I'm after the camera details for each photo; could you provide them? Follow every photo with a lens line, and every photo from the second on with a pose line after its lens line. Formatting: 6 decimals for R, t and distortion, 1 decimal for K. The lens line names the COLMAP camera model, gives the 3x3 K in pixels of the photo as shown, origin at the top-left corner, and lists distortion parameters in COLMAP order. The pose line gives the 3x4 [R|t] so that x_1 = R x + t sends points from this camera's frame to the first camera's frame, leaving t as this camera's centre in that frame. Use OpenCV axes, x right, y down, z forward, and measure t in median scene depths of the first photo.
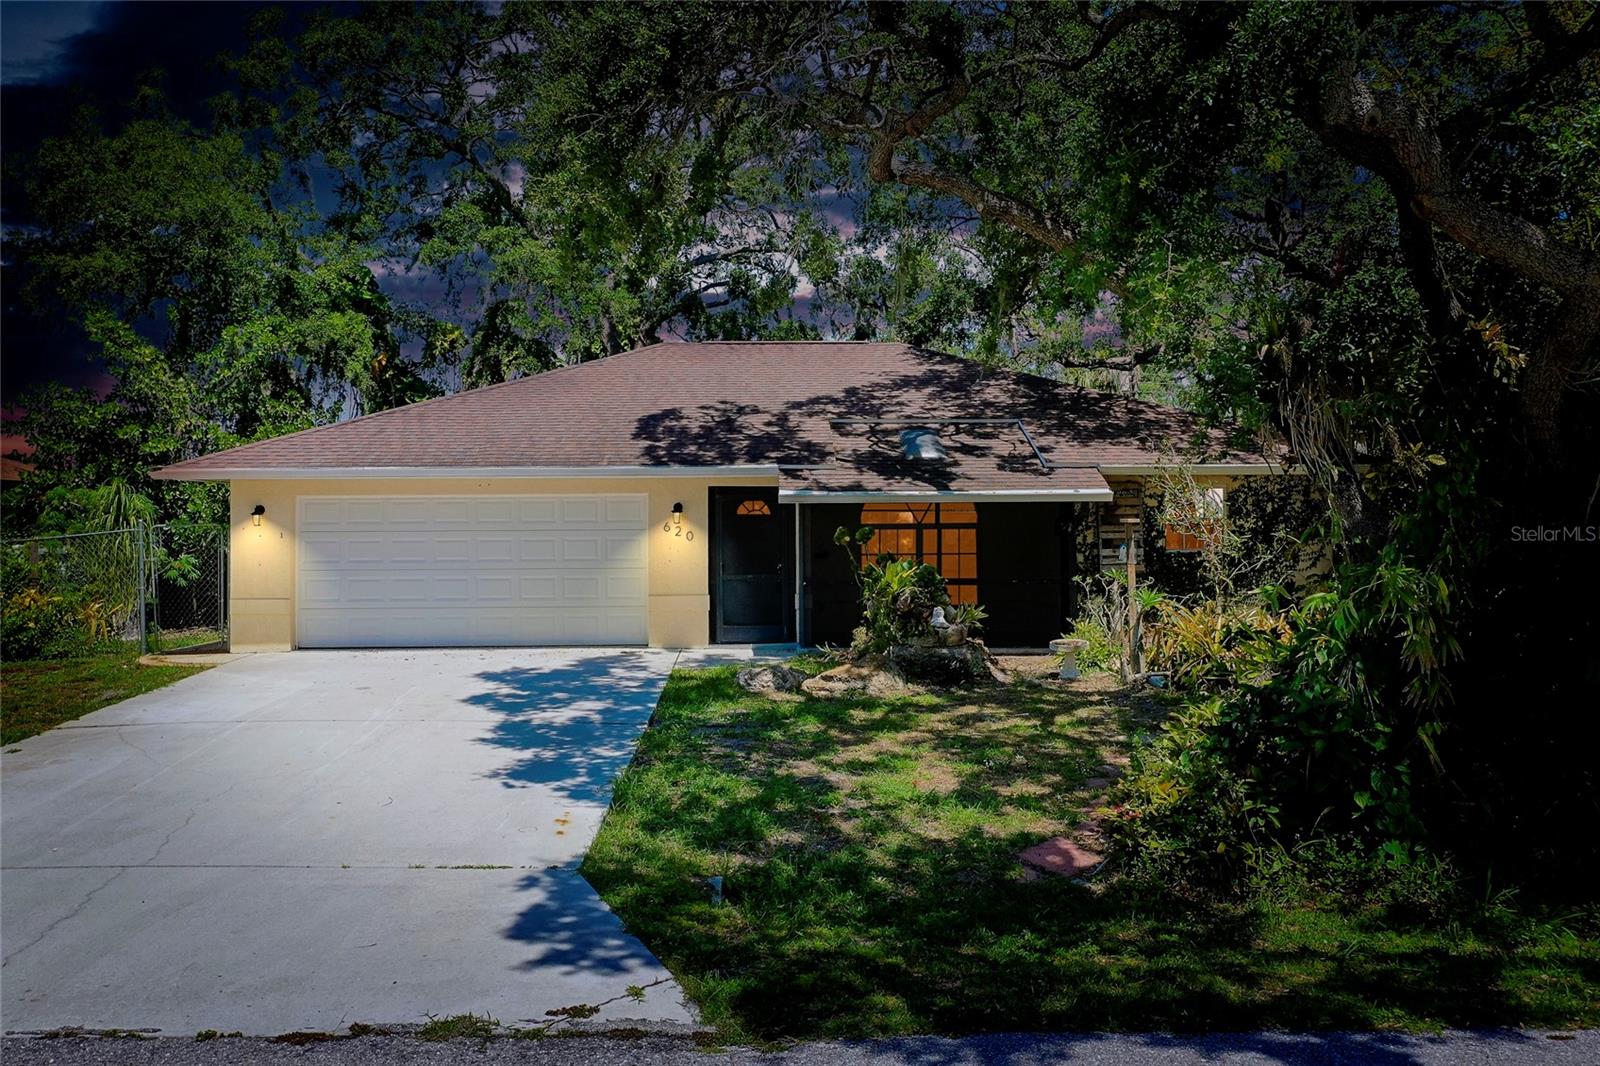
lens RADIAL K [[1252.9, 0, 800.0], [0, 1252.9, 533.0], [0, 0, 1]] dist [0.000373, 0.001732]
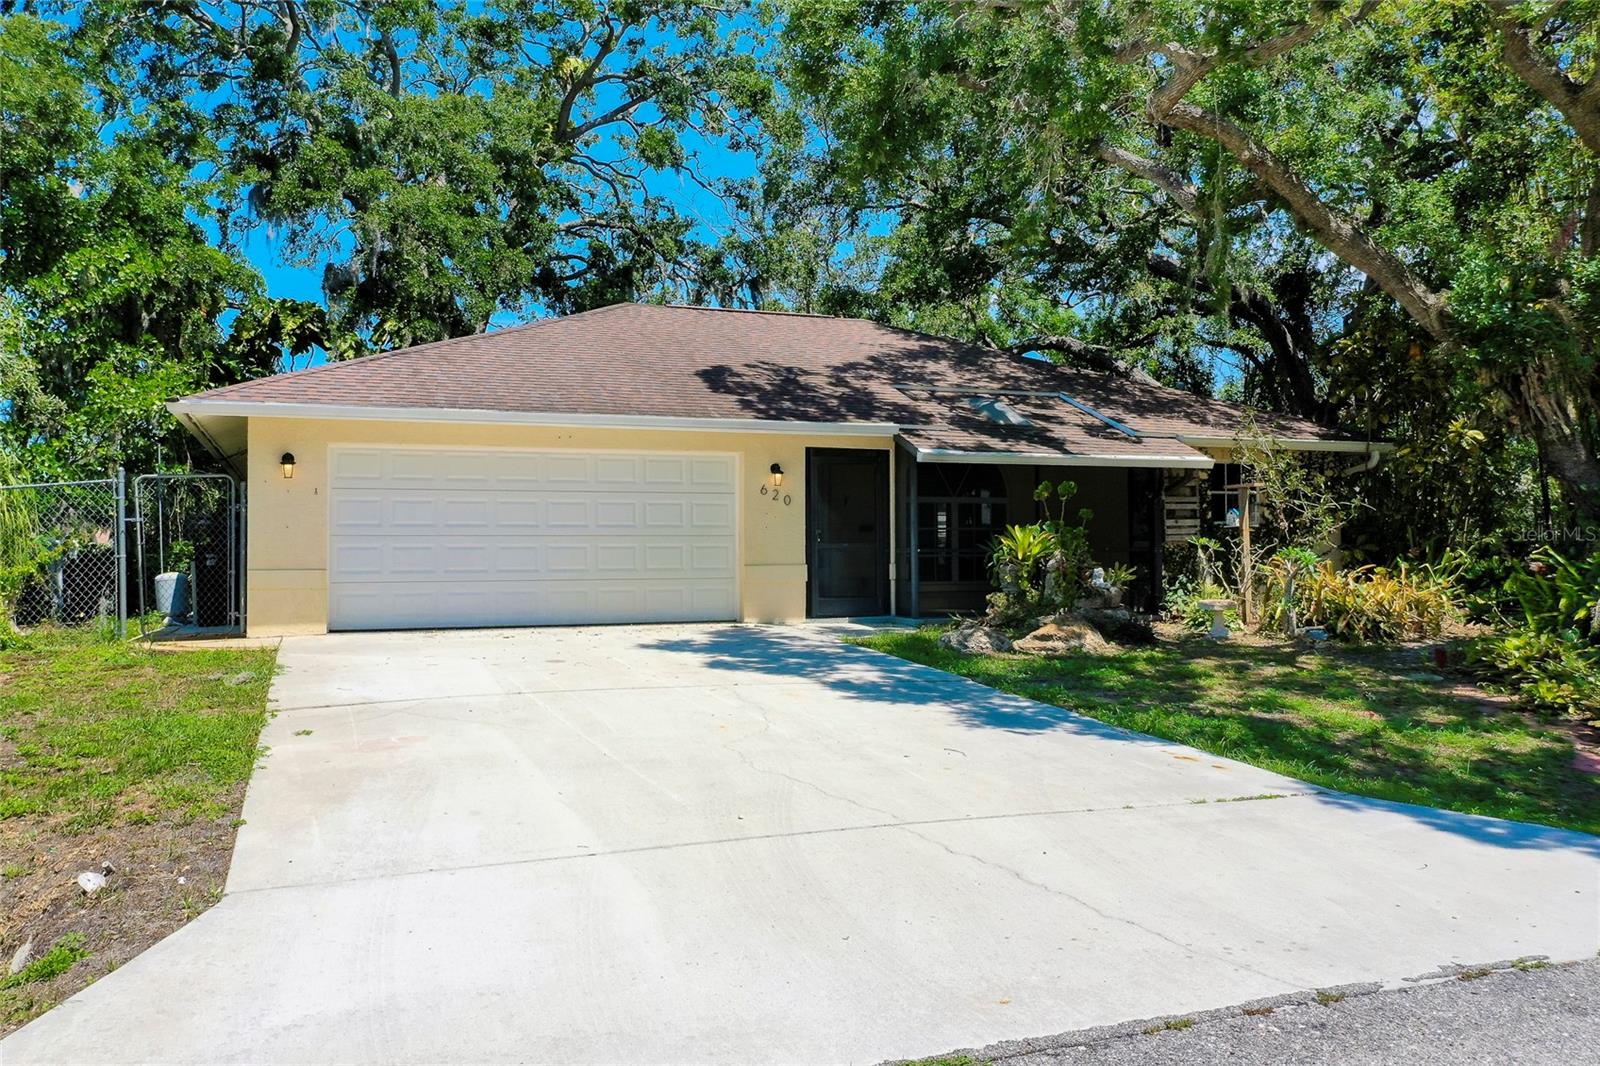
lens RADIAL K [[1248.6, 0, 756.8], [0, 1248.6, 596.9], [0, 0, 1]] dist [-0.020541, -0.002826]
pose [[0.947825, -0.007880, 0.318695, -0.431902], [-0.000176, 0.999681, 0.025239, 0.054315], [-0.318792, -0.023978, 0.947521, 0.153351]]
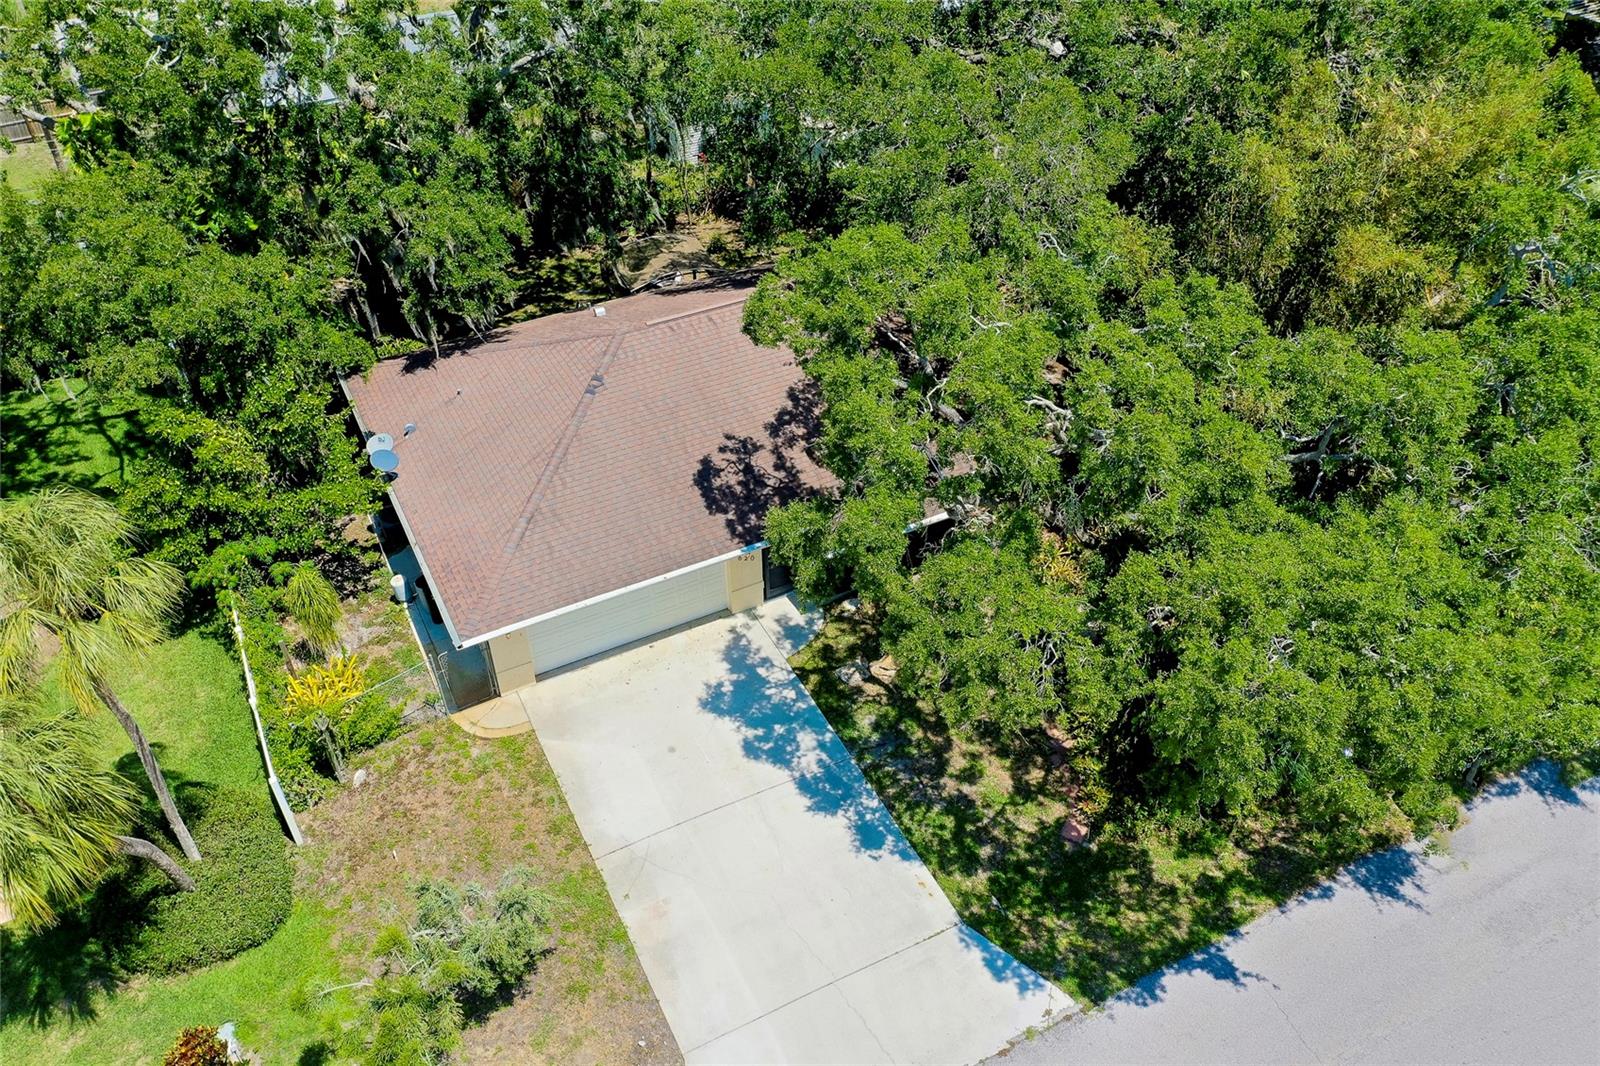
lens RADIAL K [[1251.3, 0, 800.0], [0, 1251.3, 533.0], [0, 0, 1]] dist [0.006982, 0.001431]
pose [[0.891233, -0.287745, 0.350579, -0.660988], [-0.003098, 0.769096, 0.639126, -1.189301], [-0.453535, -0.570696, 0.684552, -0.172675]]
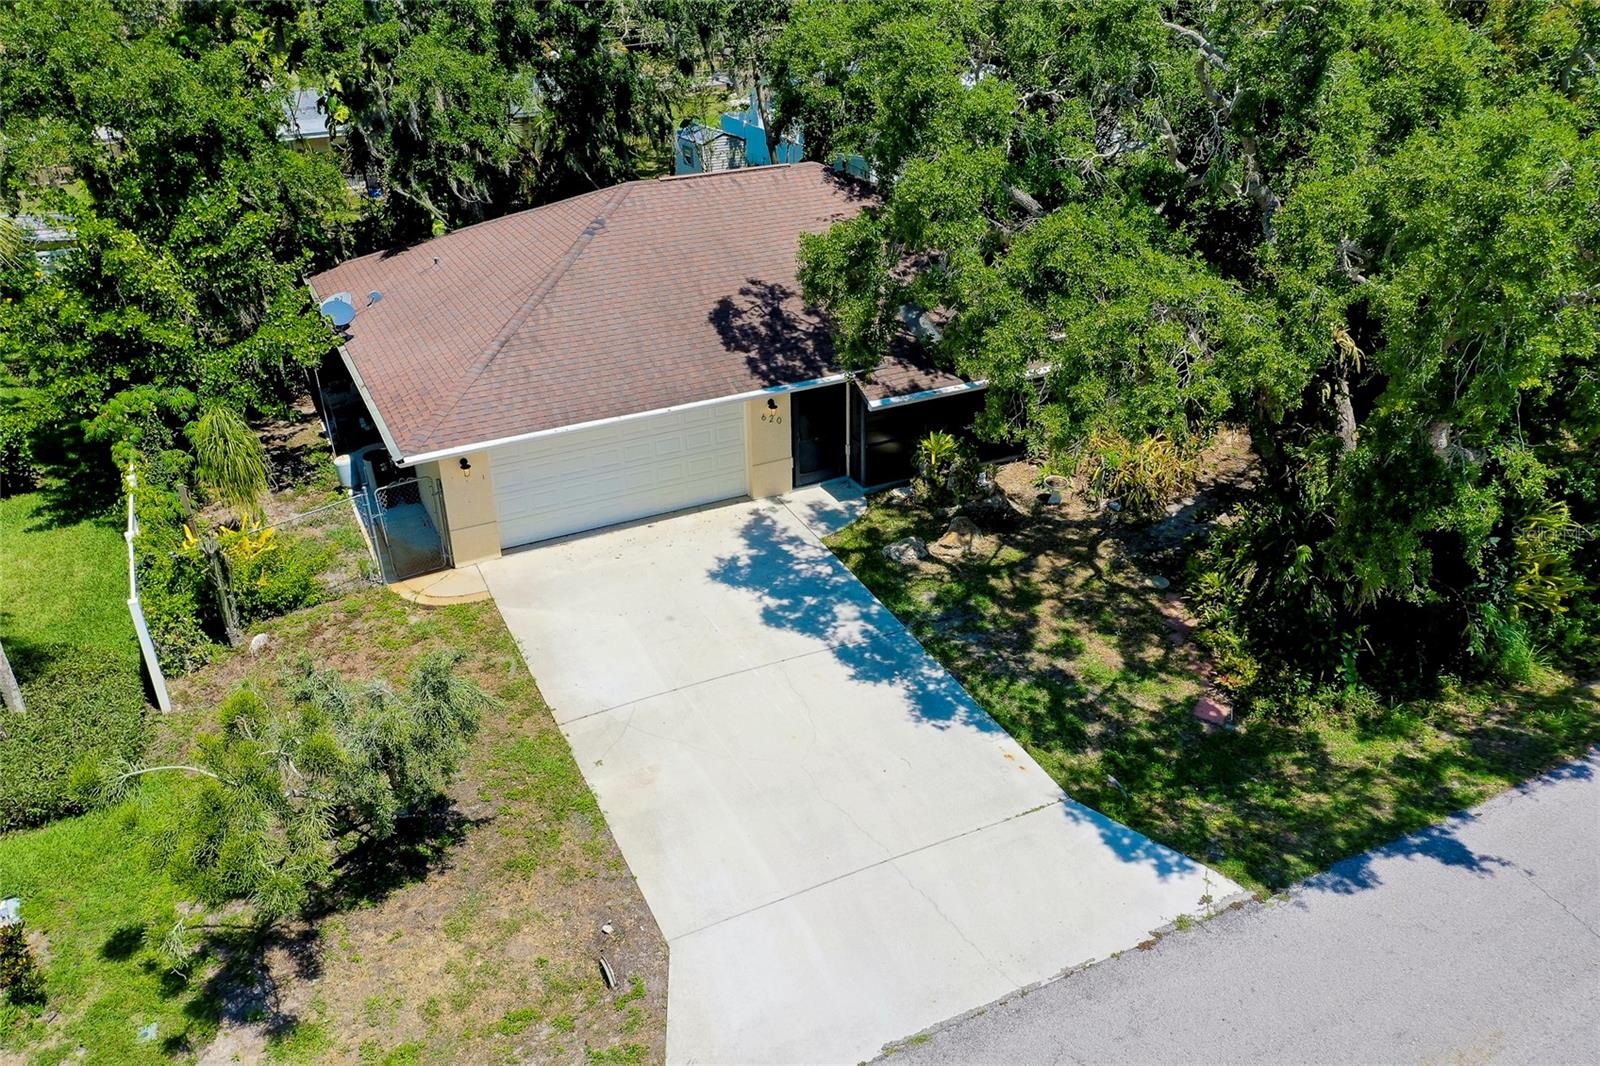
lens RADIAL K [[1252.9, 0, 800.0], [0, 1252.9, 533.0], [0, 0, 1]] dist [0.000373, 0.001732]
pose [[0.900823, -0.202728, 0.383951, -0.663775], [0.001587, 0.885833, 0.464001, -0.560906], [-0.434183, -0.417374, 0.798301, -0.154569]]
